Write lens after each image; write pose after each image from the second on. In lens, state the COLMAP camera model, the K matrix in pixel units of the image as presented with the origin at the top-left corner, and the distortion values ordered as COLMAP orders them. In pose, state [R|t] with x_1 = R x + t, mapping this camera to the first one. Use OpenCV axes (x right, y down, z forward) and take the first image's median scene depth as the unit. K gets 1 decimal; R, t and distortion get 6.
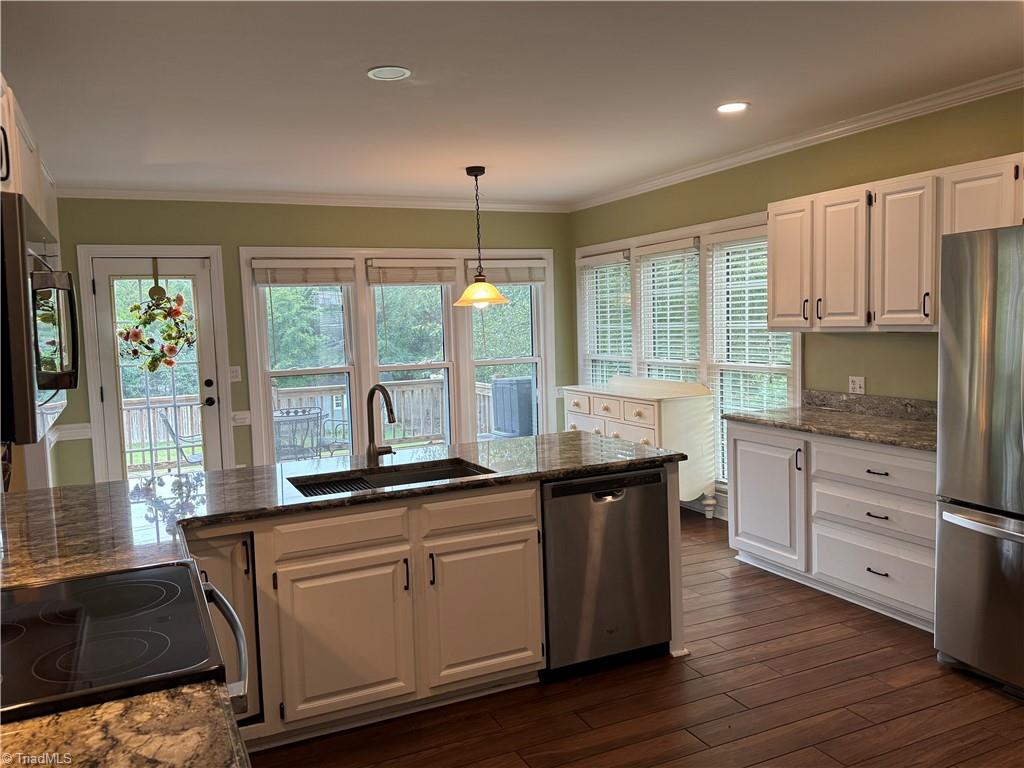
lens RADIAL K [[811.9, 0, 509.5], [0, 811.9, 385.1], [0, 0, 1]] dist [0.003096, 0.002278]
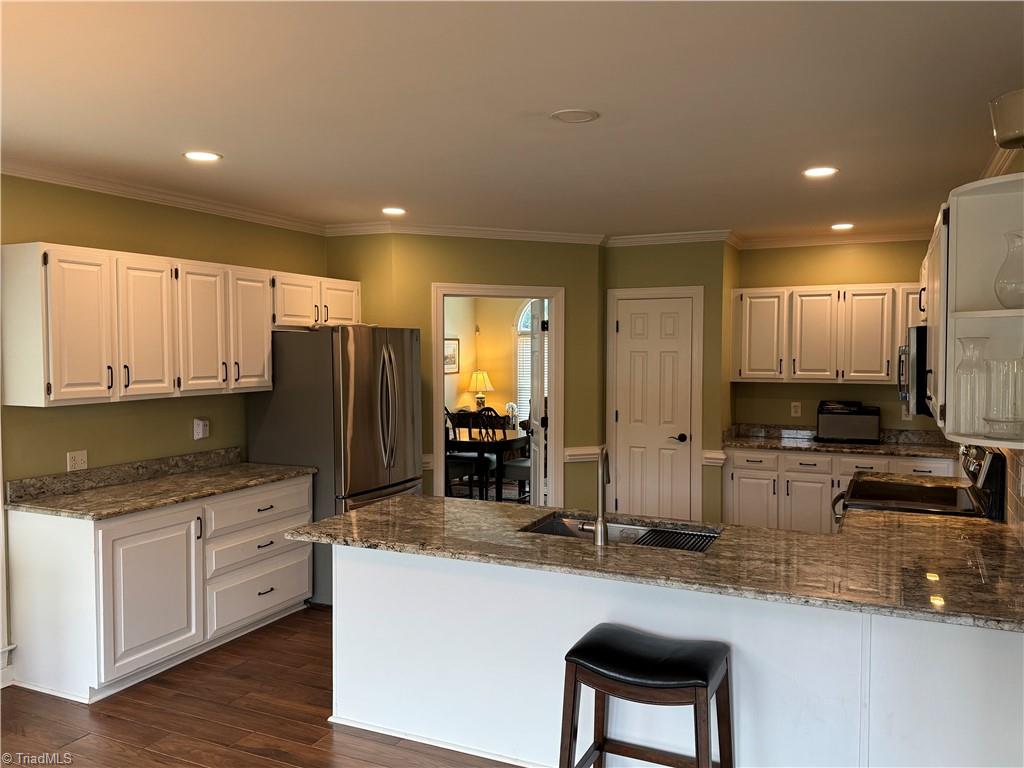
lens RADIAL K [[811.9, 0, 509.5], [0, 811.9, 385.1], [0, 0, 1]] dist [0.003096, 0.002278]
pose [[-0.643074, 0.004435, 0.765791, -1.443093], [0.091636, 0.993244, 0.071199, -0.260239], [-0.760302, 0.115960, -0.639136, 2.989540]]
